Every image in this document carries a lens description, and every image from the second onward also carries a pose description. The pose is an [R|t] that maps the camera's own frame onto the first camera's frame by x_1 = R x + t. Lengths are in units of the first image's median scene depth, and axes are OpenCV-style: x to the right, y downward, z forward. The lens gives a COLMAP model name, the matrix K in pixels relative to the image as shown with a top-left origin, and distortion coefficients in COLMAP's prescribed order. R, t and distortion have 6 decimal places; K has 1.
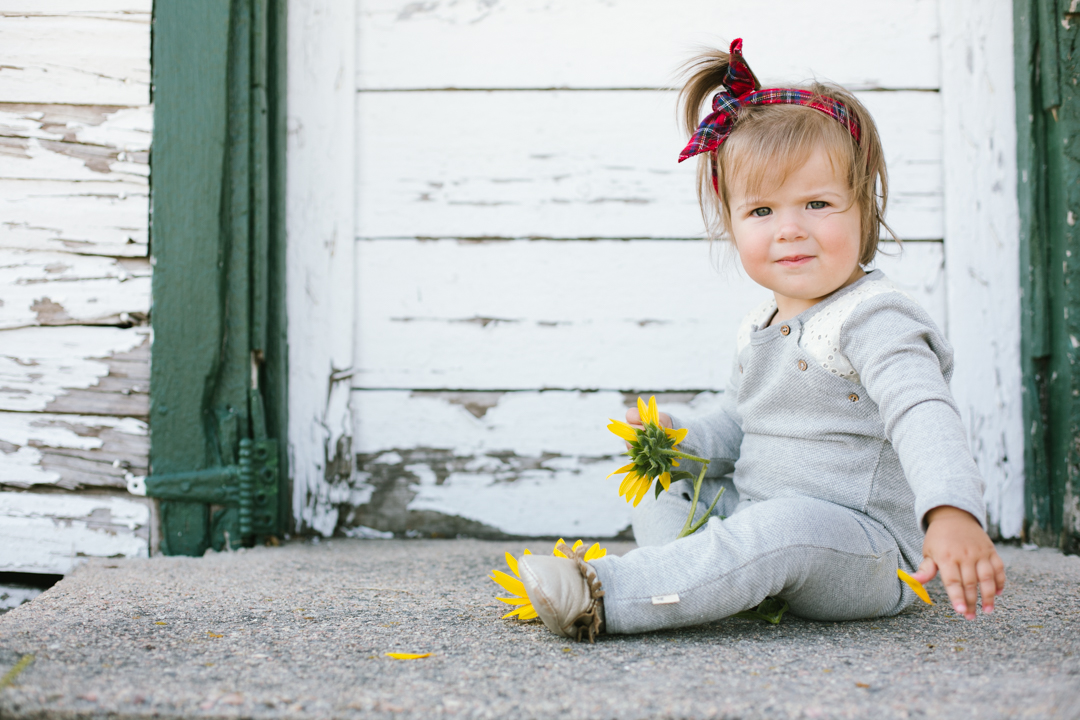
lens RADIAL K [[1650.9, 0, 540.0], [0, 1650.9, 360.0], [0, 0, 1]] dist [-0.142963, 0.035468]
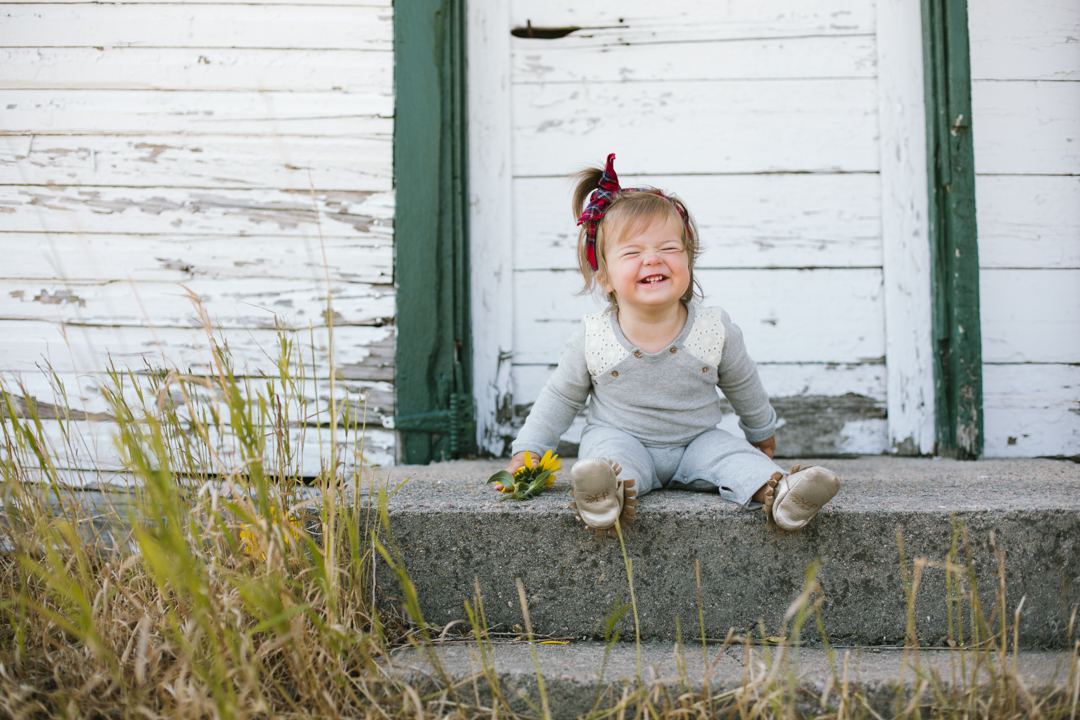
lens RADIAL K [[1620.5, 0, 540.0], [0, 1620.5, 360.0], [0, 0, 1]] dist [-0.140208, 0.010106]
pose [[0.999668, -0.010289, -0.023629, -0.053482], [0.010119, 0.999922, -0.007325, 0.026837], [0.023702, 0.007083, 0.999694, -0.610878]]
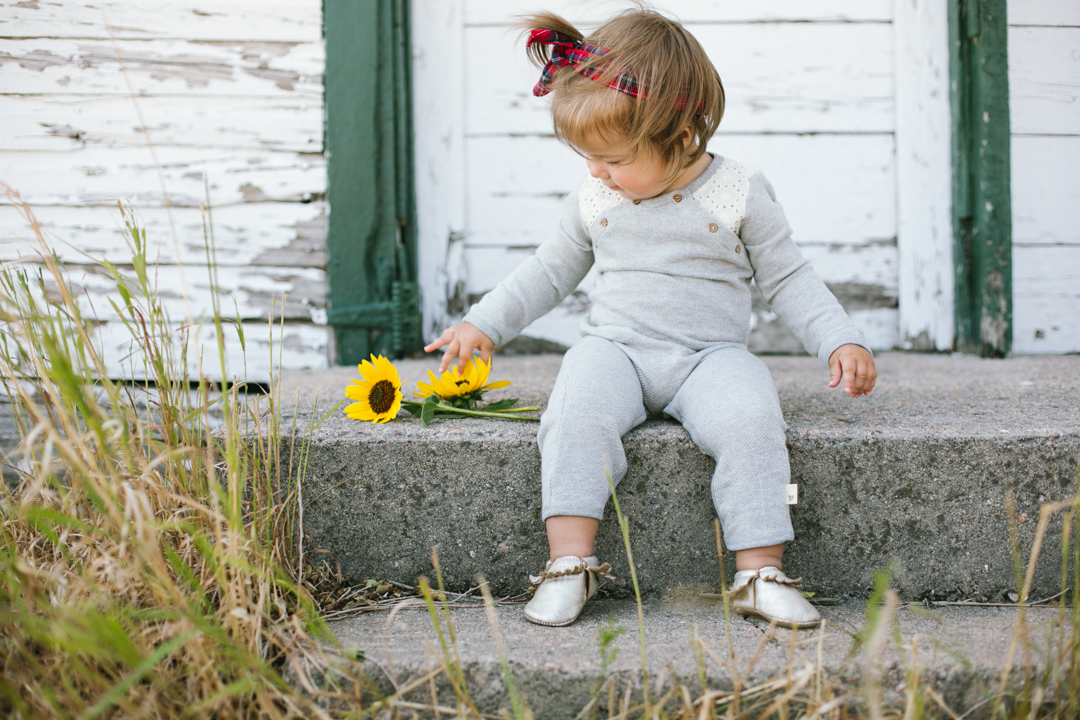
lens RADIAL K [[1589.0, 0, 540.0], [0, 1589.0, 360.0], [0, 0, 1]] dist [-0.133925, 0.010778]
pose [[0.999760, -0.014037, 0.016799, -0.080043], [0.012665, 0.996781, 0.079172, 0.008704], [-0.017856, -0.078940, 0.996719, -0.343786]]
